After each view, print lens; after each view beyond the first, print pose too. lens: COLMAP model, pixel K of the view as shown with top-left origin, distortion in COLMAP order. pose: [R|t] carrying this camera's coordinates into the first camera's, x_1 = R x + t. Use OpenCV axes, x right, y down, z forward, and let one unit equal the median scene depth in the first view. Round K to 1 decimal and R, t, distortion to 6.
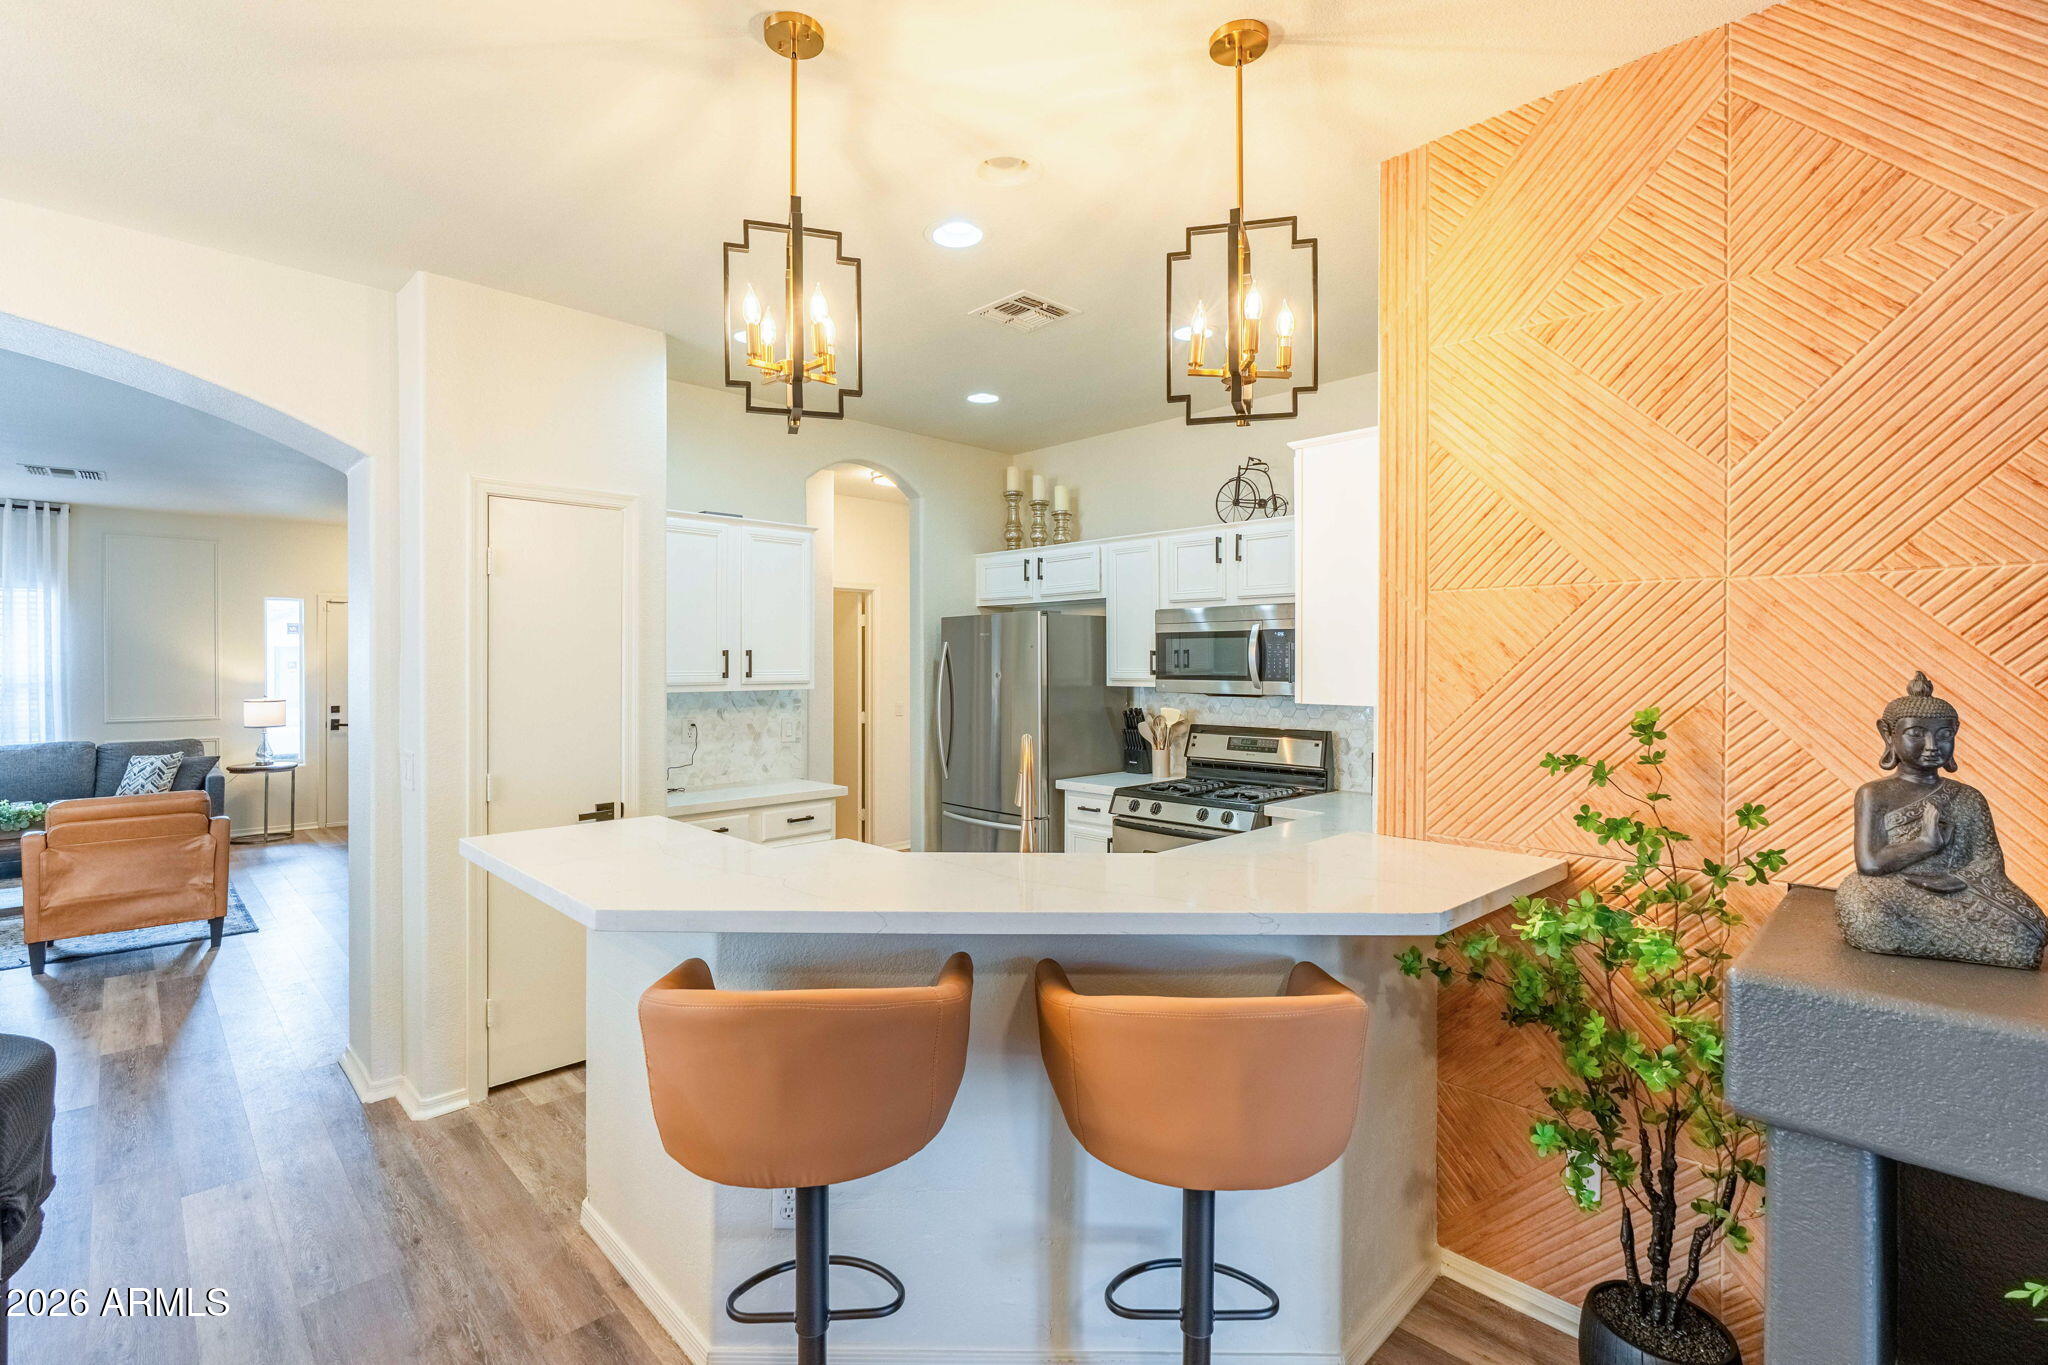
lens RADIAL K [[906.7, 0, 1017.4], [0, 906.7, 672.7], [0, 0, 1]] dist [-0.000276, -0.001174]
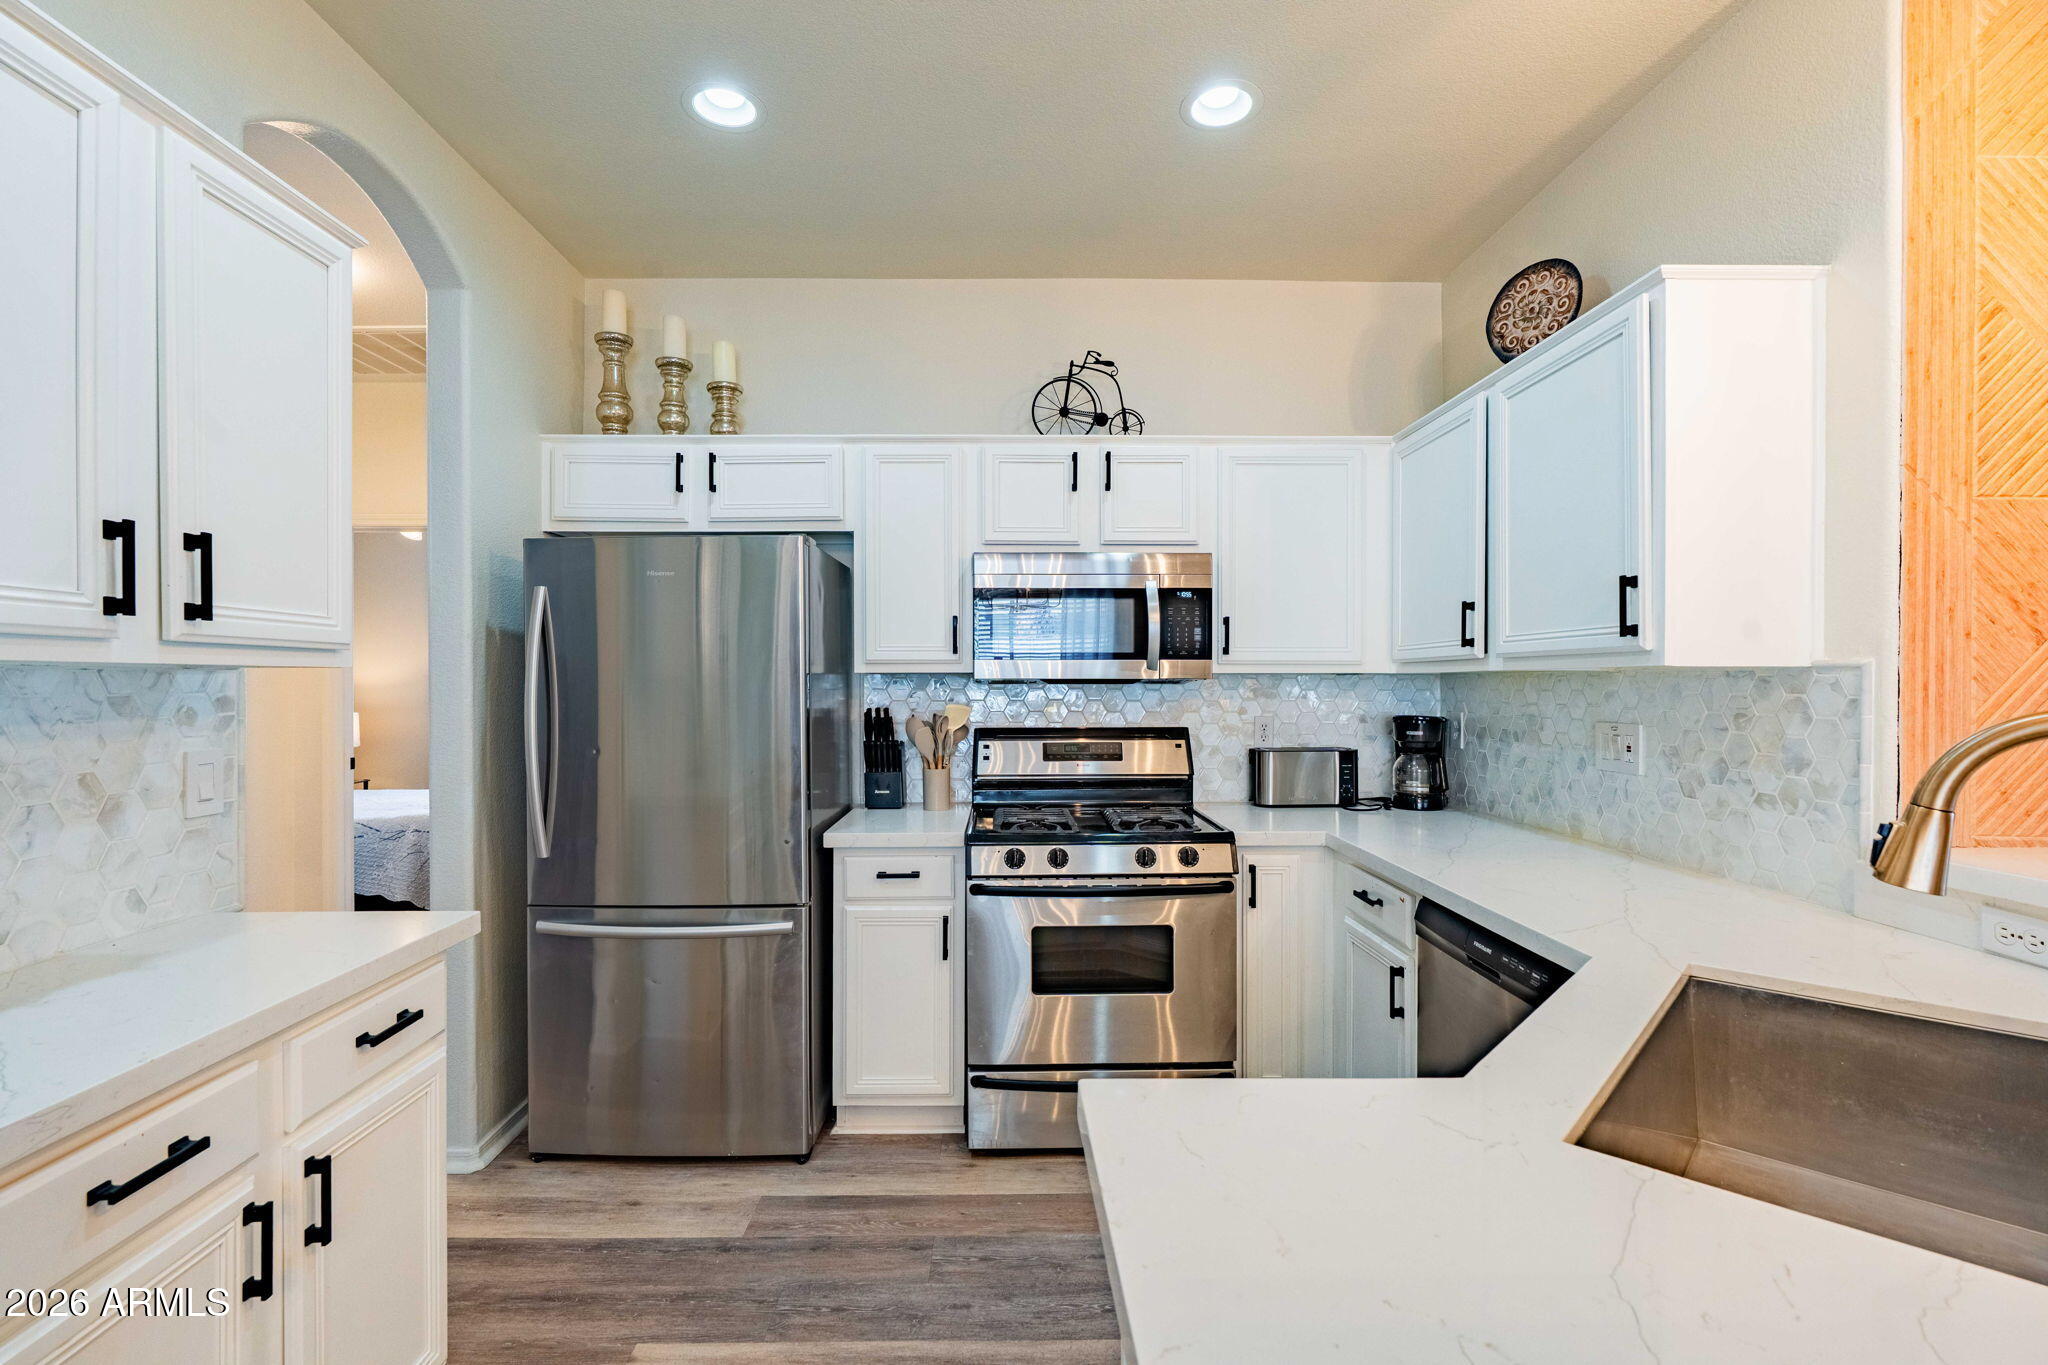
lens RADIAL K [[906.7, 0, 1012.0], [0, 906.7, 688.8], [0, 0, 1]] dist [-0.000276, -0.001174]
pose [[0.695843, -0.005999, 0.718169, -0.298832], [0.006916, 0.999975, 0.001652, 0.027825], [-0.718161, 0.003817, 0.695867, 0.535544]]
